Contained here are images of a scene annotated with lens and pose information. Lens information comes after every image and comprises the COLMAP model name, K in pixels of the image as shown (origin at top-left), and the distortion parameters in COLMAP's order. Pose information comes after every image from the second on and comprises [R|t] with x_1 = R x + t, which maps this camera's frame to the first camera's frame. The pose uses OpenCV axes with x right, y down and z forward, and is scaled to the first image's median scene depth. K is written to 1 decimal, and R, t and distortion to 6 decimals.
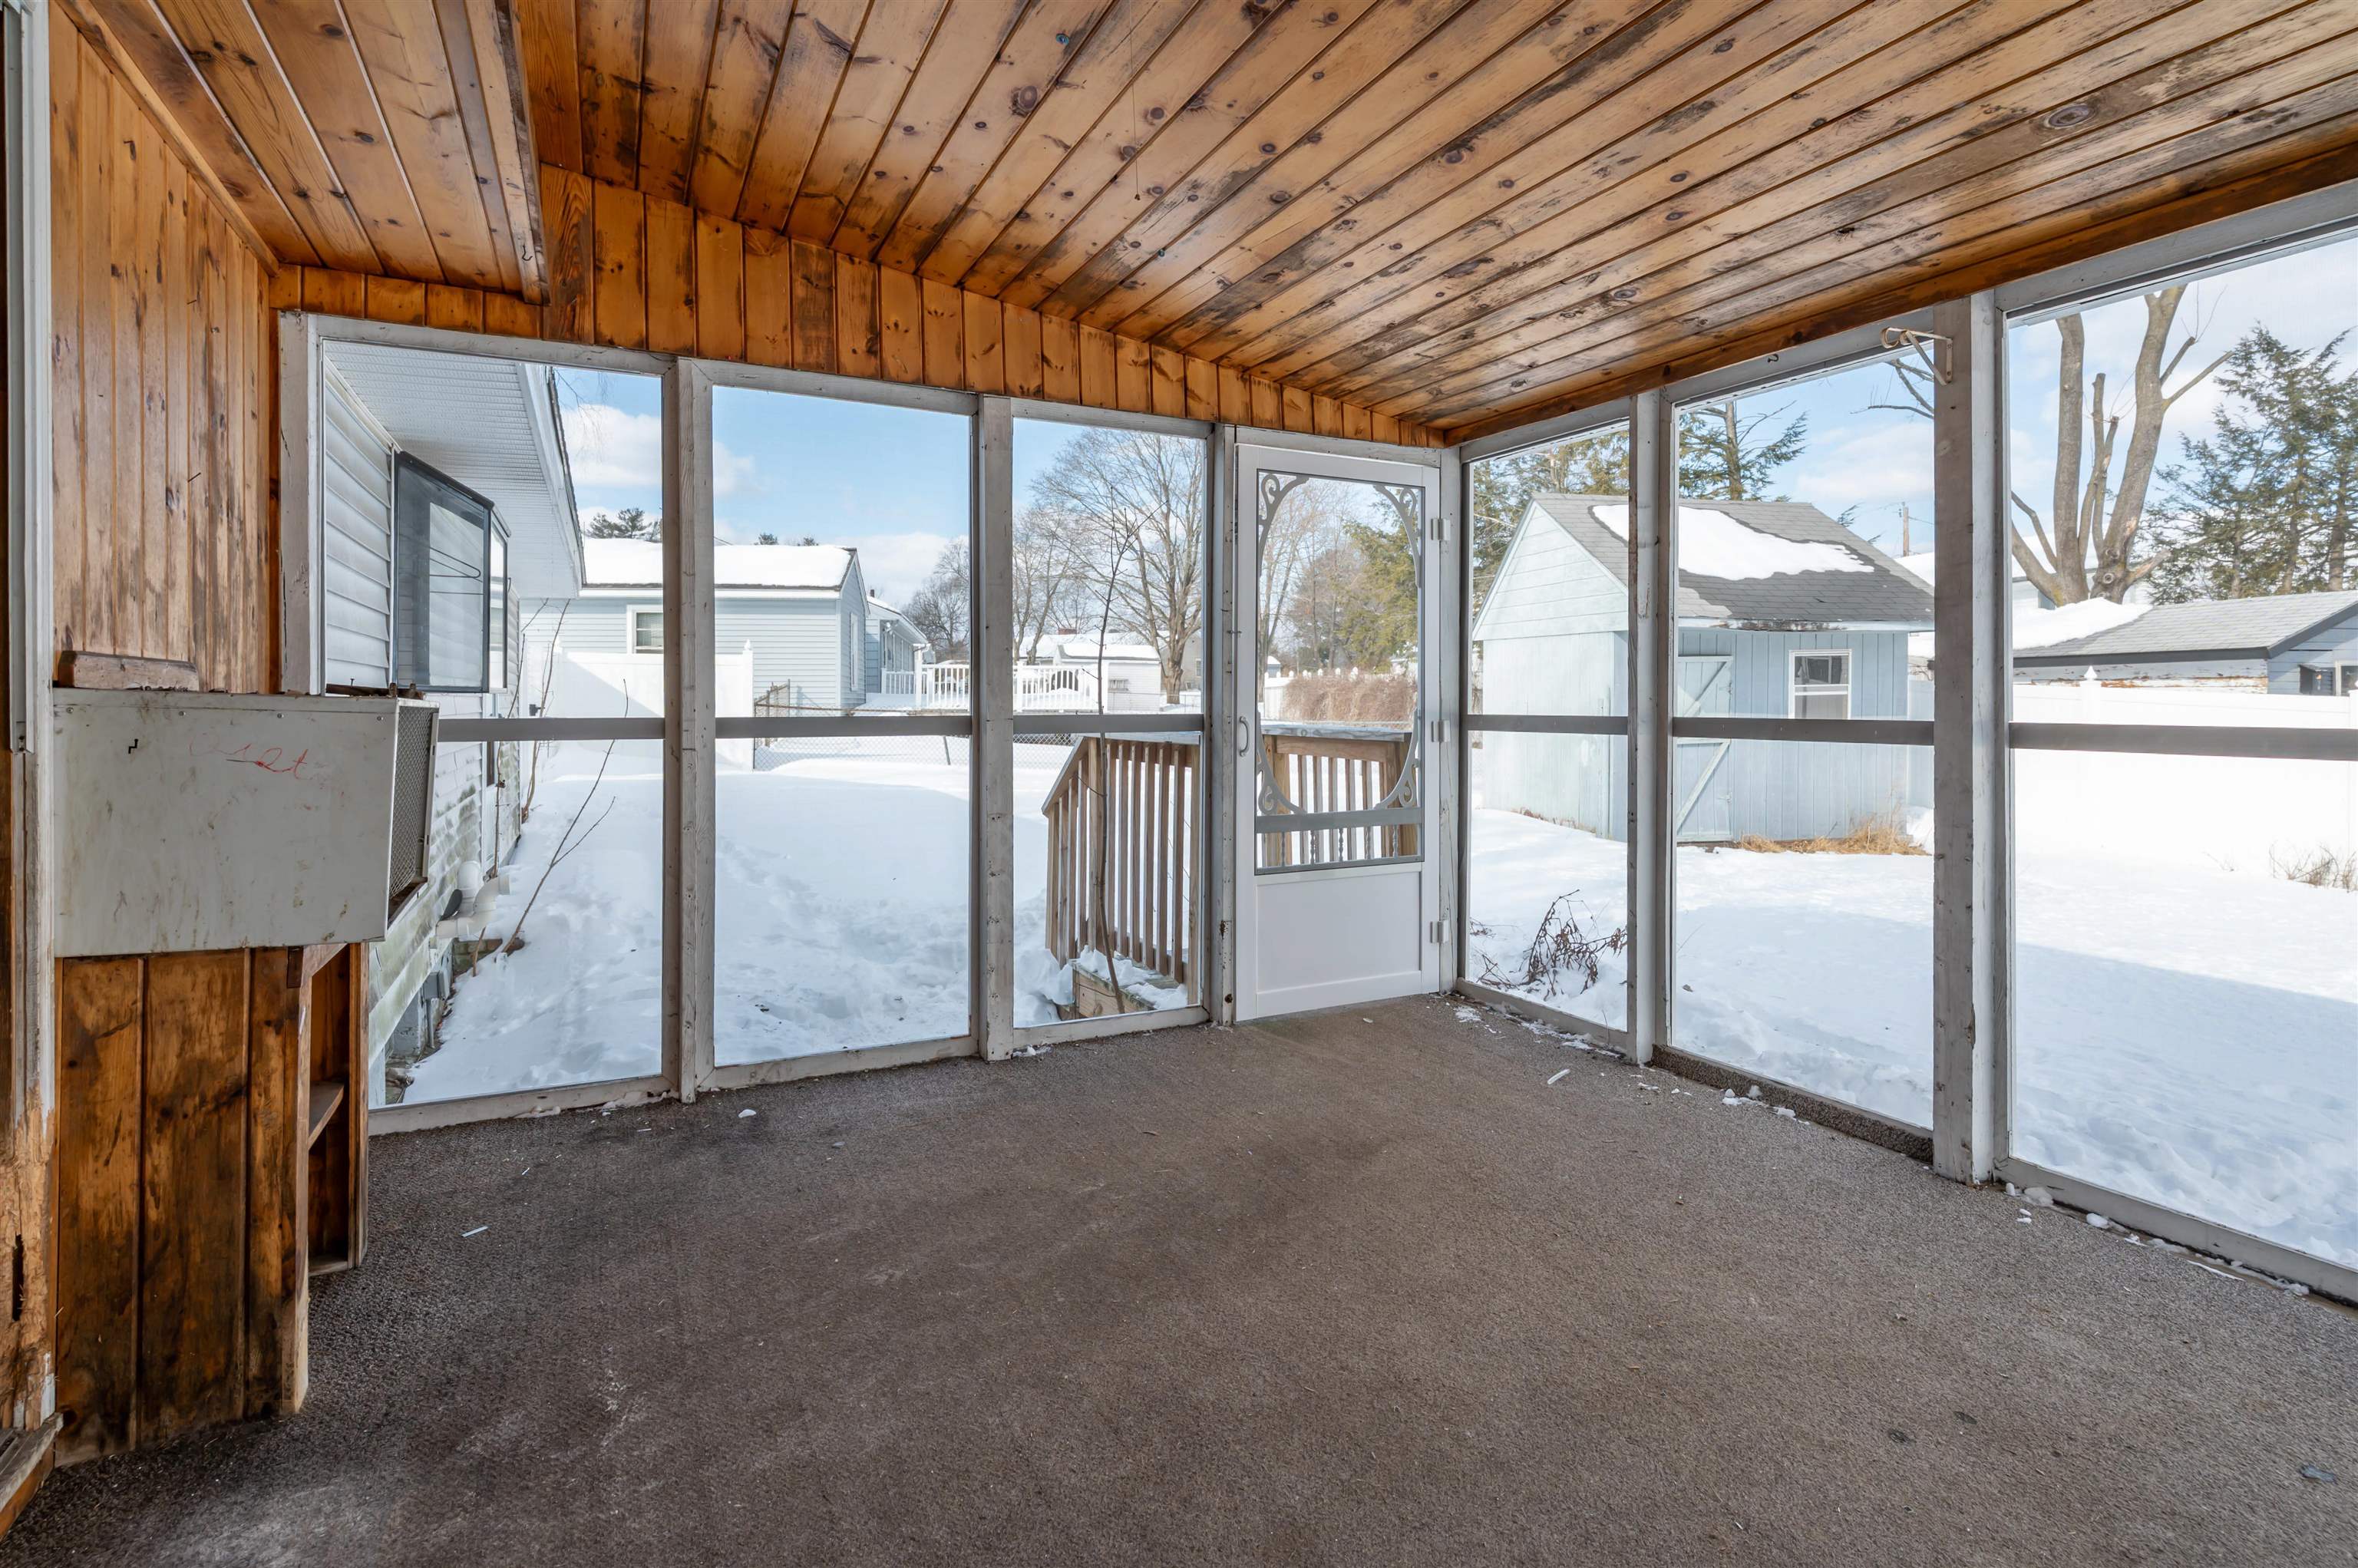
lens RADIAL K [[1141.2, 0, 1232.8], [0, 1141.2, 701.1], [0, 0, 1]] dist [-0.006480, 0.004148]
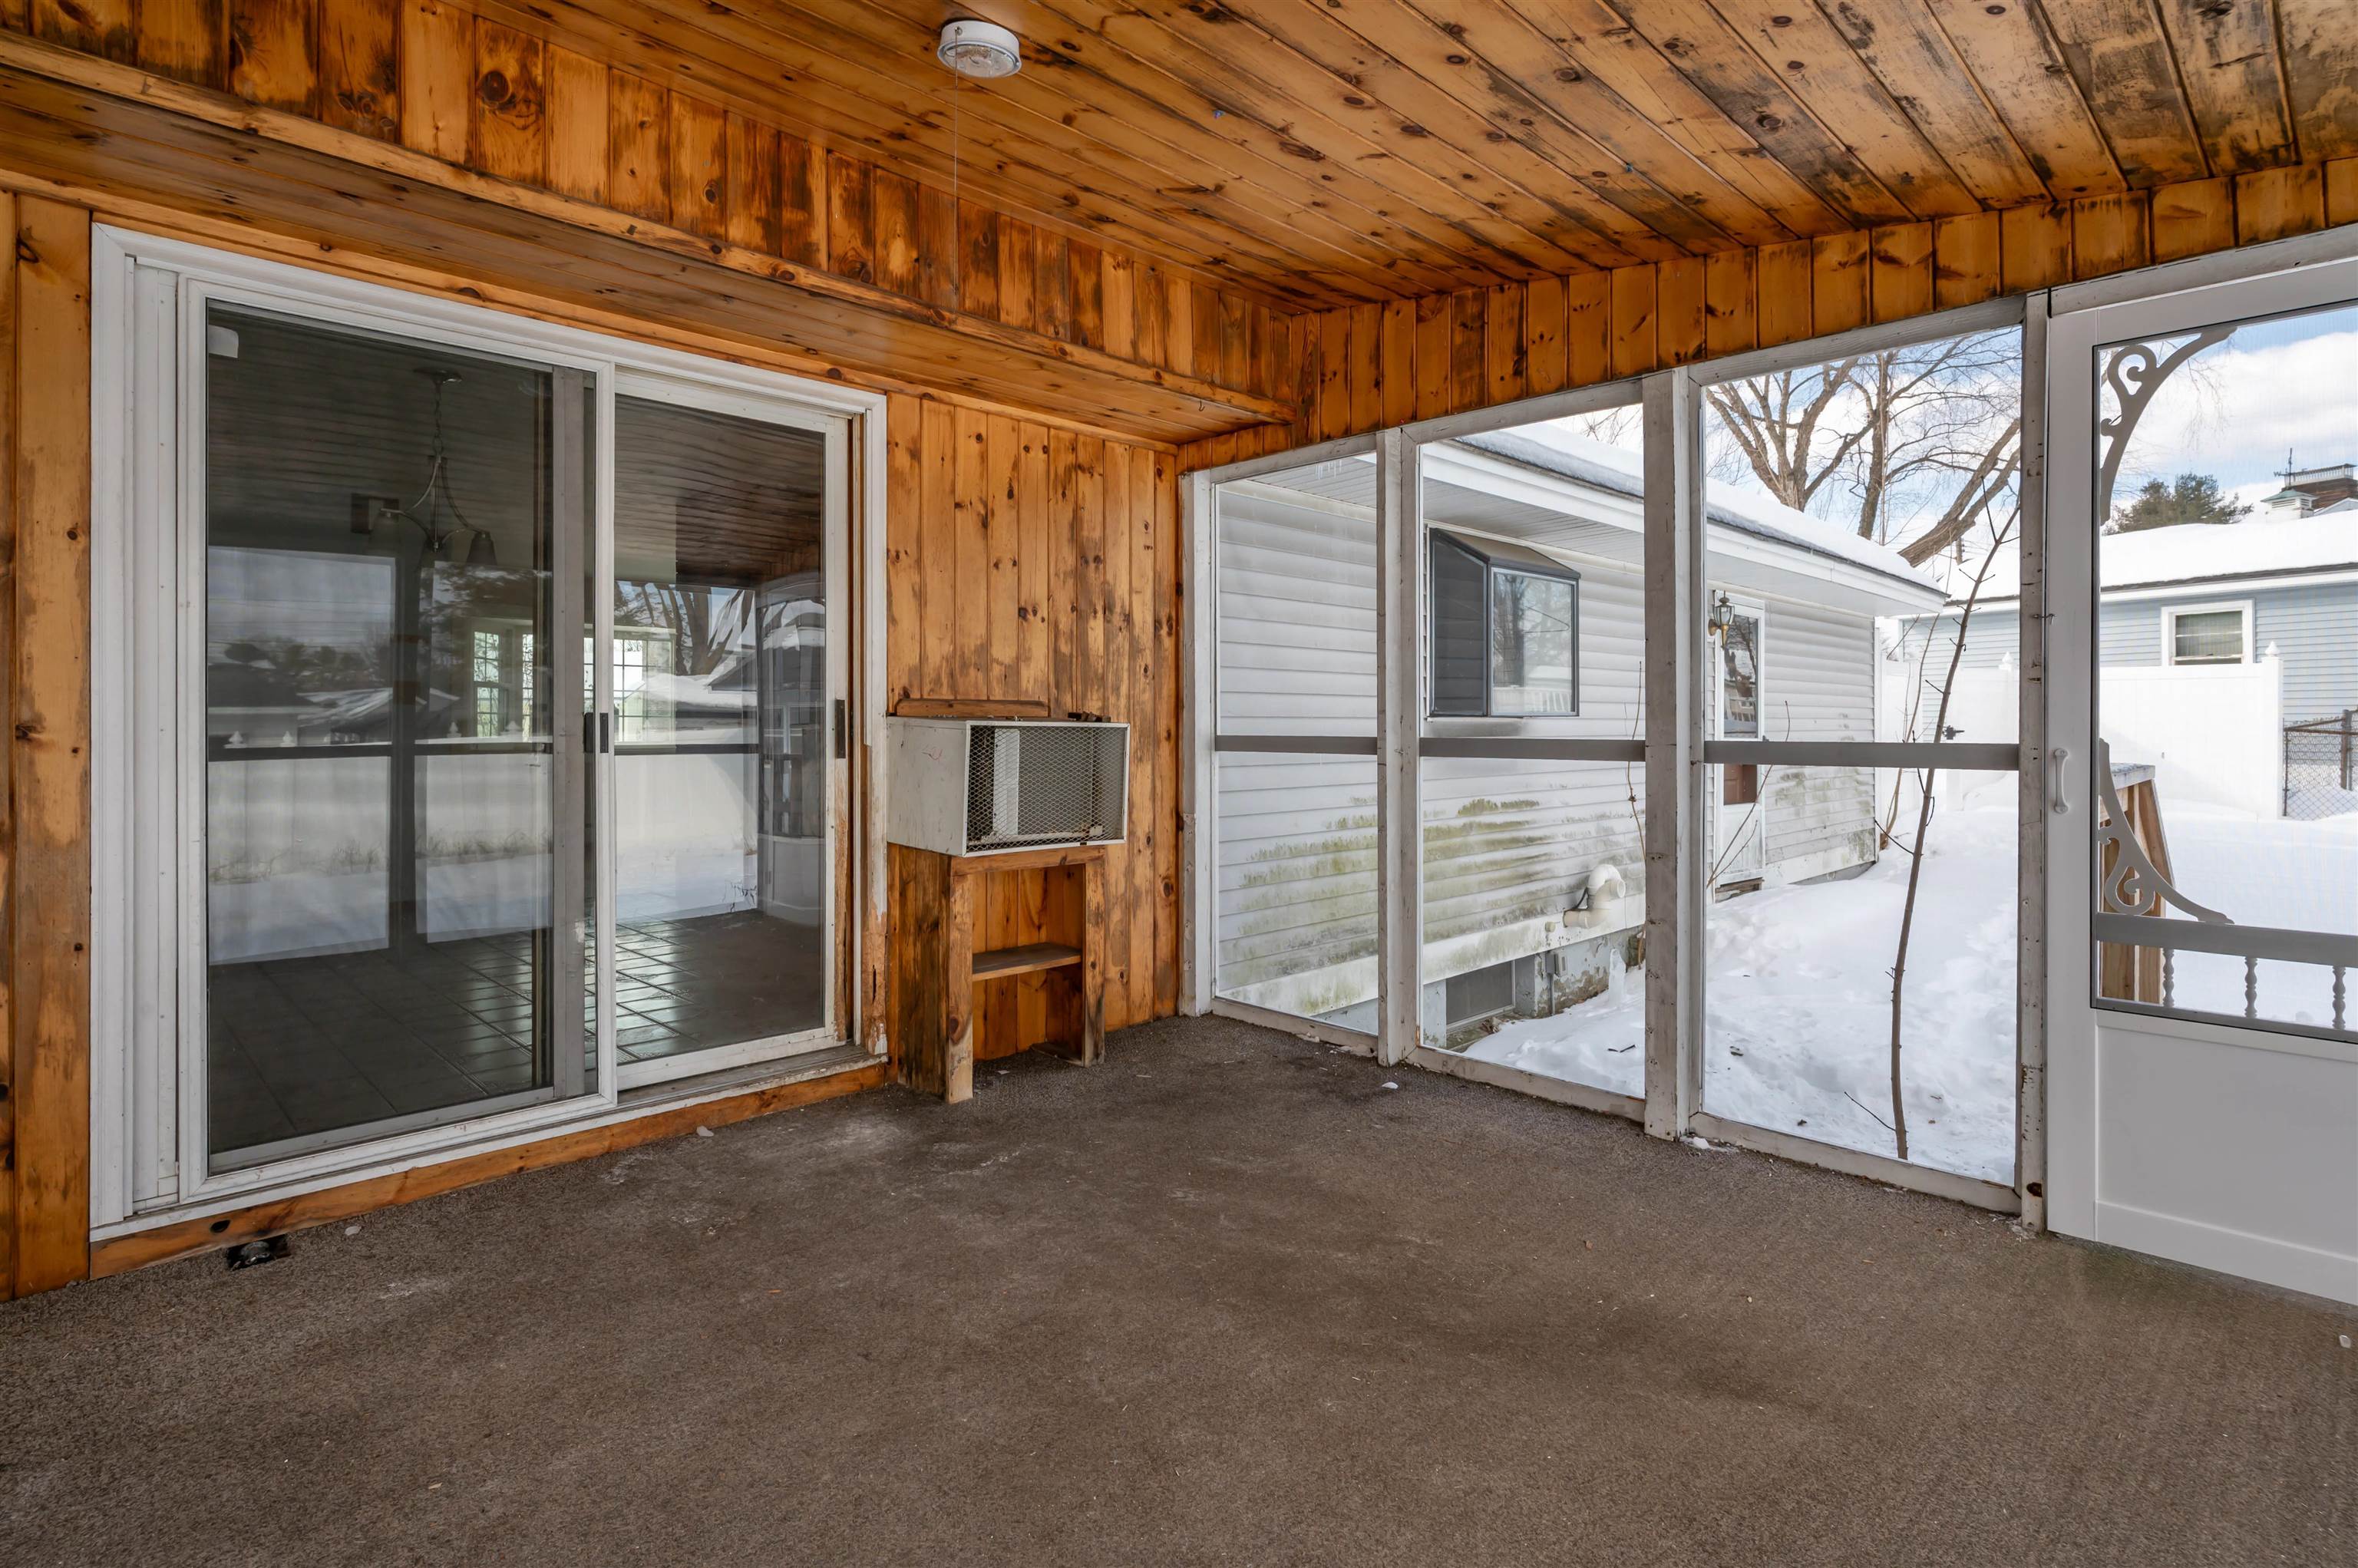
lens RADIAL K [[1141.2, 0, 1100.7], [0, 1141.2, 732.7], [0, 0, 1]] dist [-0.006480, 0.004148]
pose [[0.282749, 0.006757, -0.959170, 0.616646], [-0.005079, 0.999972, 0.005547, 0.004698], [0.959181, 0.003303, 0.282775, 0.424049]]
